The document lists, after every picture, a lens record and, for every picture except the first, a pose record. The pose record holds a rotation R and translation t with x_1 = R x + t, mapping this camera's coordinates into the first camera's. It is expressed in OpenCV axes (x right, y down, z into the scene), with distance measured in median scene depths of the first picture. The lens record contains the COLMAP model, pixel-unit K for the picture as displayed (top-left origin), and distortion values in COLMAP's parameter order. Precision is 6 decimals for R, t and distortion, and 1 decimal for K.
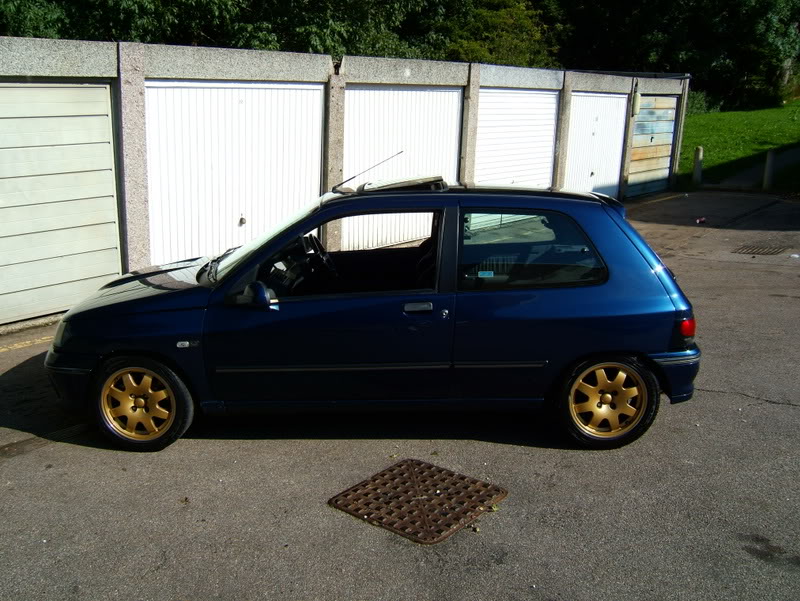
lens RADIAL K [[768.6, 0, 400.0], [0, 768.6, 300.5], [0, 0, 1]] dist [-0.162213, 0.092954]
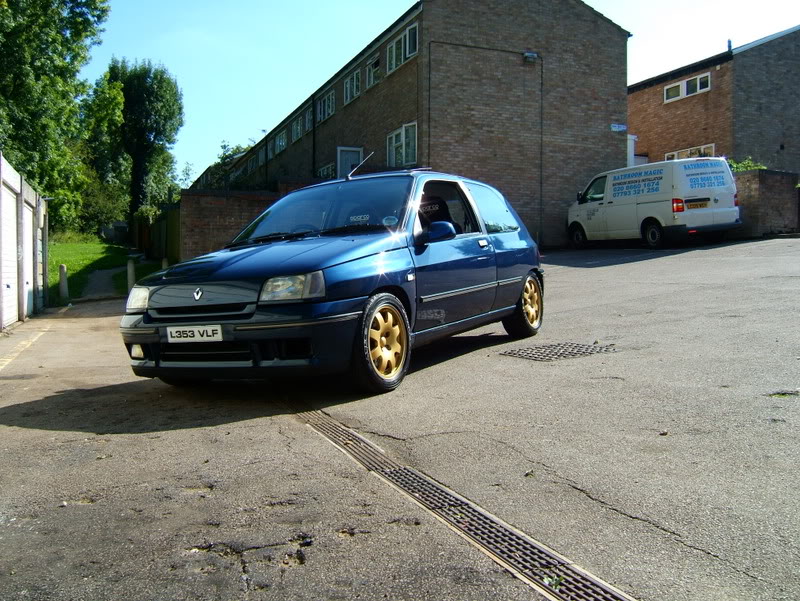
lens RADIAL K [[768.6, 0, 400.0], [0, 768.6, 300.5], [0, 0, 1]] dist [-0.162213, 0.092954]
pose [[0.412974, -0.044510, 0.909654, -0.660611], [0.254097, 0.964775, -0.068150, 0.080245], [-0.874578, 0.259285, 0.409737, 0.268203]]
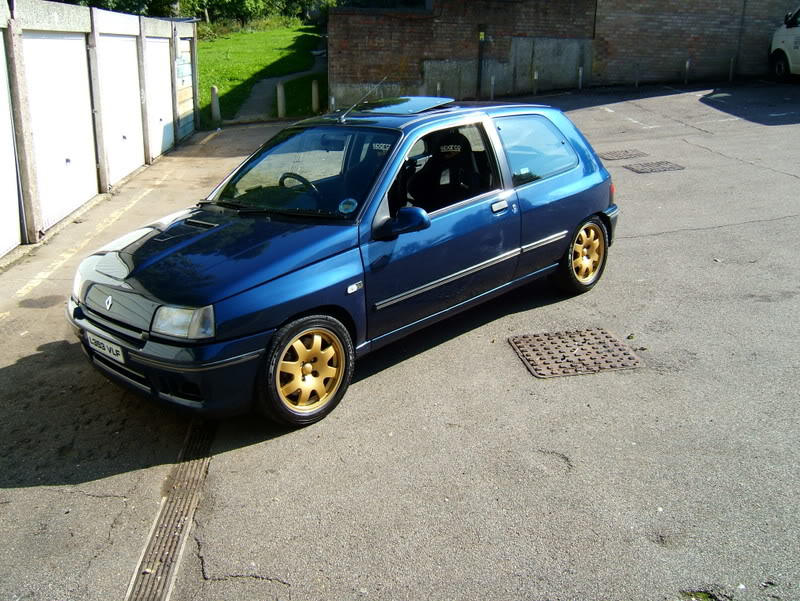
lens RADIAL K [[768.6, 0, 400.0], [0, 768.6, 300.5], [0, 0, 1]] dist [-0.162213, 0.092954]
pose [[0.652048, -0.247156, 0.716762, -0.462683], [0.200933, 0.967903, 0.150964, -0.030841], [-0.731068, 0.045585, 0.680781, 0.146746]]
